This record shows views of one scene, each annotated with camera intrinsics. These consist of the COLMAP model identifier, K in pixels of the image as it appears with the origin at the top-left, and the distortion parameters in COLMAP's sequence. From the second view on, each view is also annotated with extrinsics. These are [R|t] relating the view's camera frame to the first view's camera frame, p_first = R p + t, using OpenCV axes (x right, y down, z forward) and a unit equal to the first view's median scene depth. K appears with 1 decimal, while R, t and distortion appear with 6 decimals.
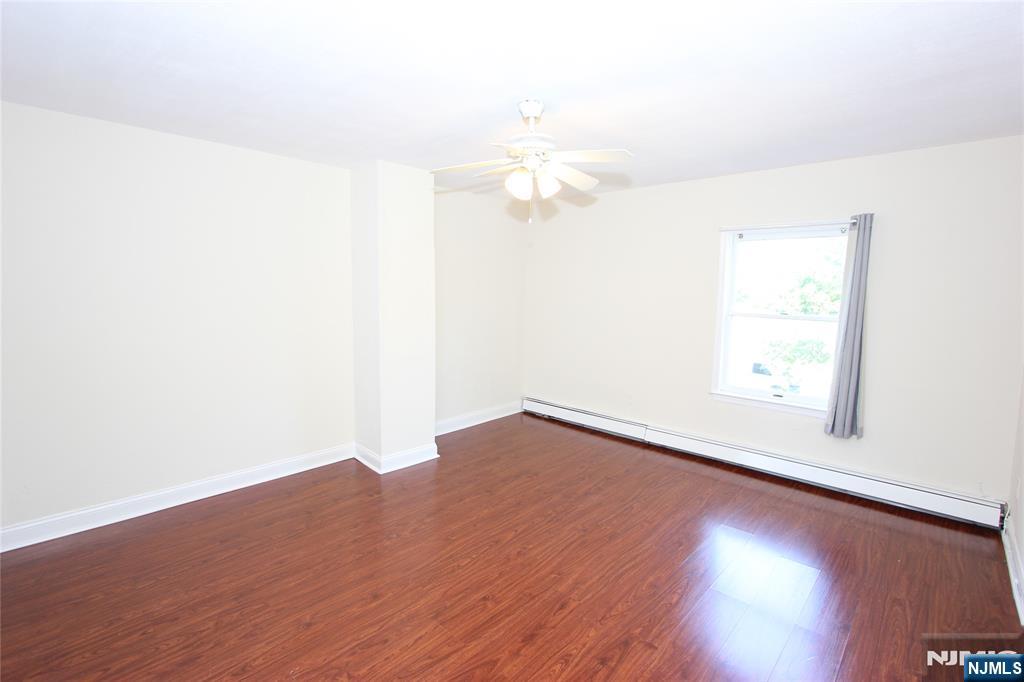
lens RADIAL K [[471.0, 0, 512.0], [0, 471.0, 341.0], [0, 0, 1]] dist [-0.002970, -0.000096]
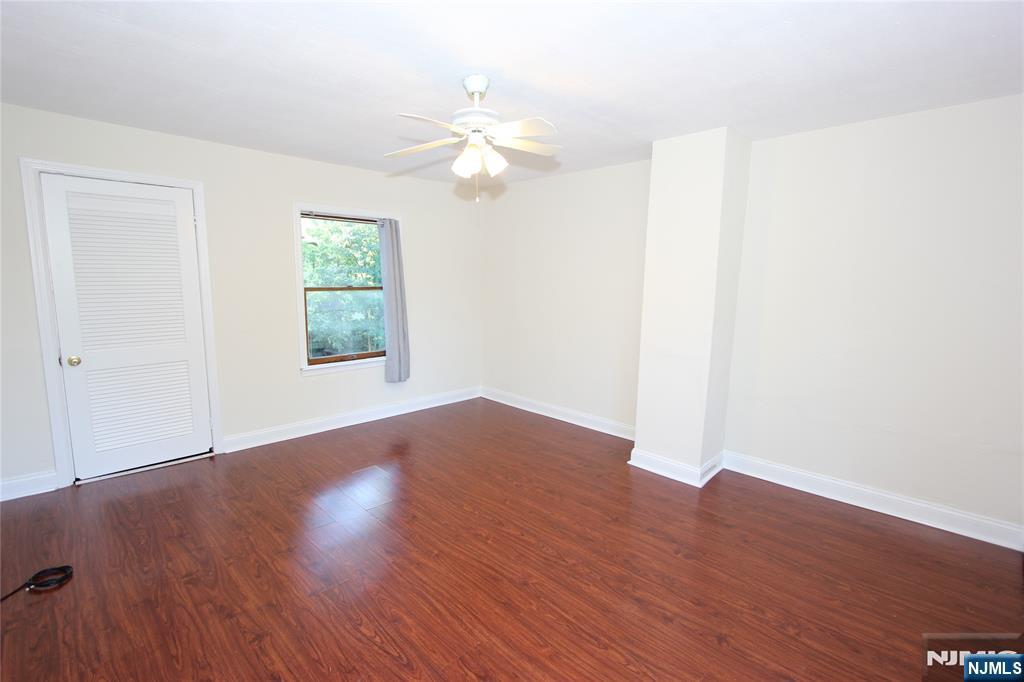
lens RADIAL K [[469.2, 0, 513.7], [0, 469.2, 345.8], [0, 0, 1]] dist [-0.016024, -0.000136]
pose [[-0.026484, 0.133305, -0.990721, 0.890789], [-0.130191, 0.982168, 0.135634, -0.082780], [0.991135, 0.132575, -0.008657, 0.974208]]
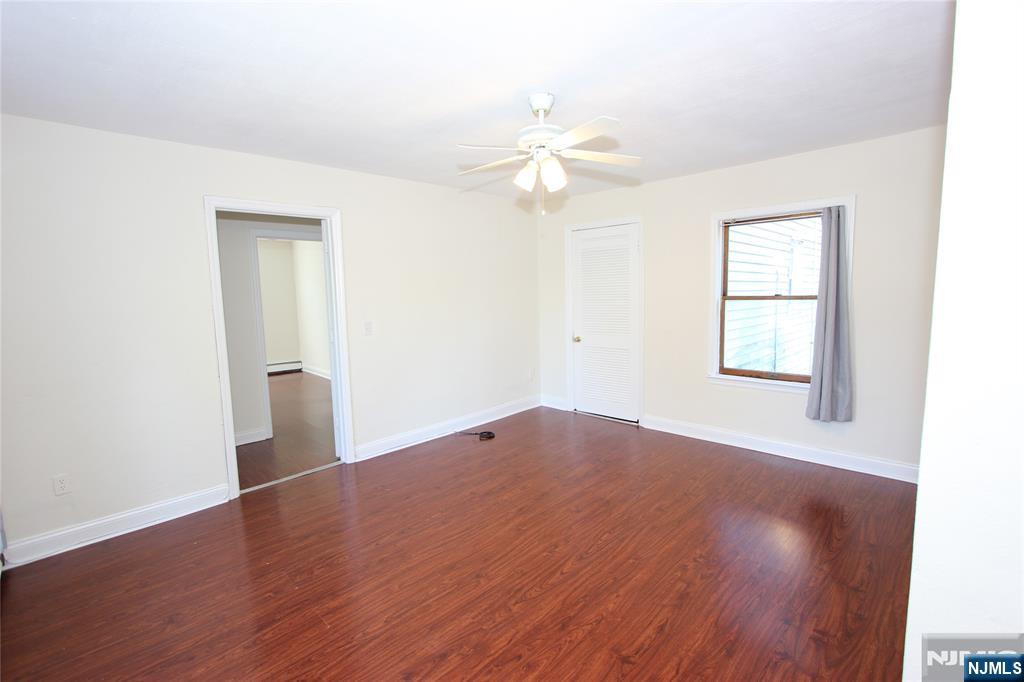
lens RADIAL K [[471.0, 0, 512.0], [0, 471.0, 341.0], [0, 0, 1]] dist [-0.002970, -0.000096]
pose [[-0.999557, 0.012946, 0.026797, 0.071519], [0.018663, 0.974050, 0.225563, -0.187259], [-0.023182, 0.225963, -0.973860, 1.770475]]
